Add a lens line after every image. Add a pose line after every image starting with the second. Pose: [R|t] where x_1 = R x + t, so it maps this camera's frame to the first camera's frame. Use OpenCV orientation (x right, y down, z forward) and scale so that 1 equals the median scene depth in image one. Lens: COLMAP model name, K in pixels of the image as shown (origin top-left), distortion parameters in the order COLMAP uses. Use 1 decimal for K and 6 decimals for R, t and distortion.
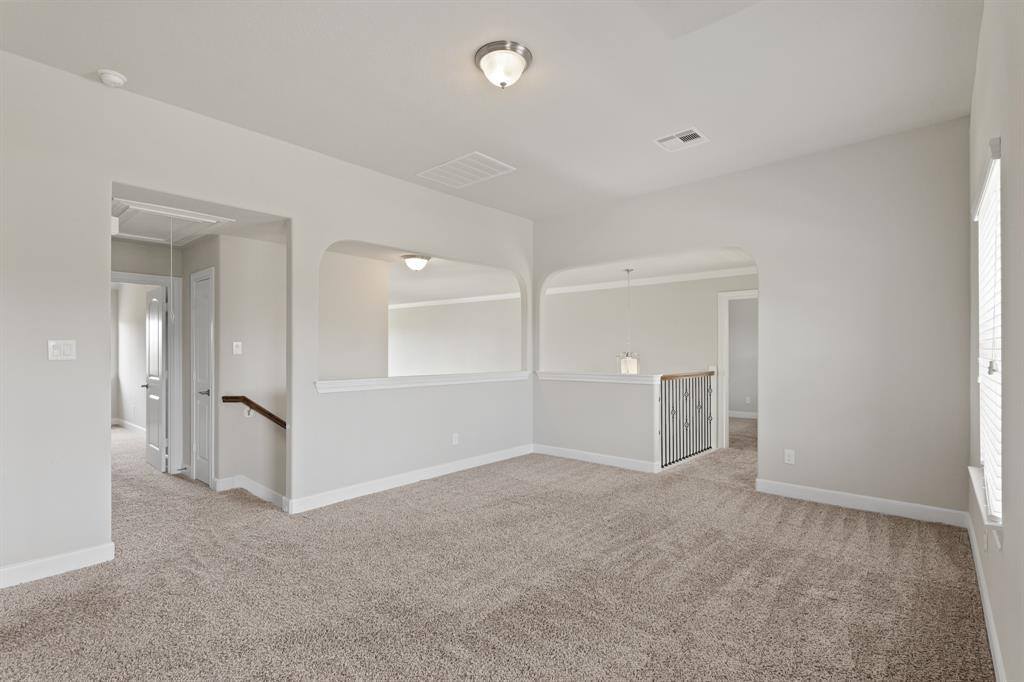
lens RADIAL K [[490.4, 0, 512.0], [0, 490.4, 341.0], [0, 0, 1]] dist [0.000700, 0.000125]
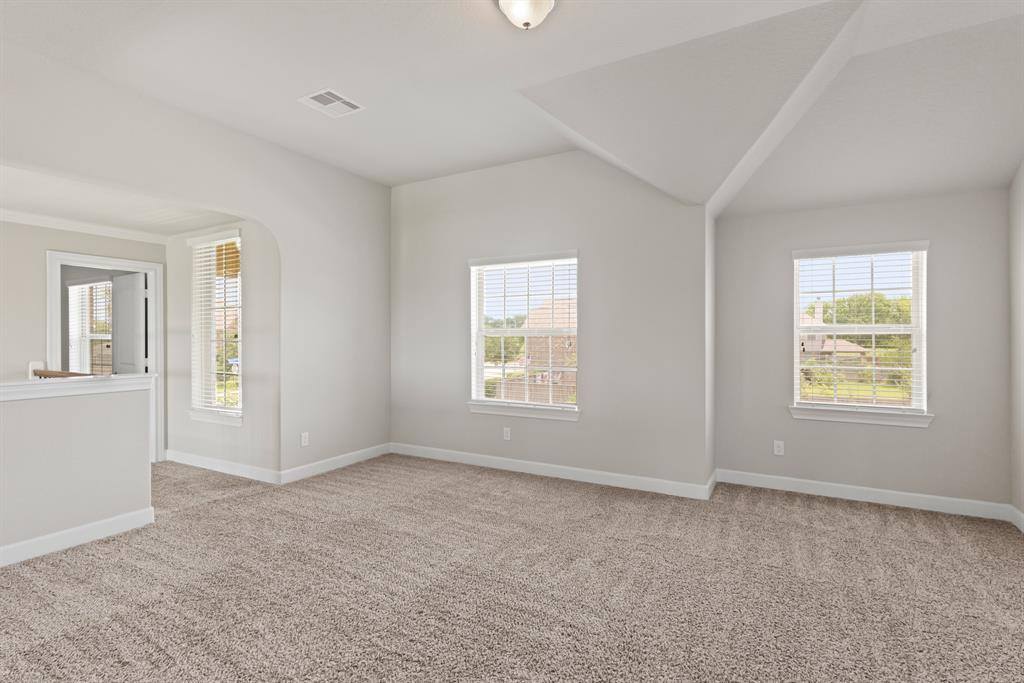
lens RADIAL K [[490.4, 0, 512.0], [0, 490.4, 341.5], [0, 0, 1]] dist [0.000700, 0.000125]
pose [[-0.205487, -0.011185, 0.978596, -0.655253], [-0.014424, 0.999861, 0.008399, 0.010777], [-0.978554, -0.012390, -0.205619, 0.922969]]
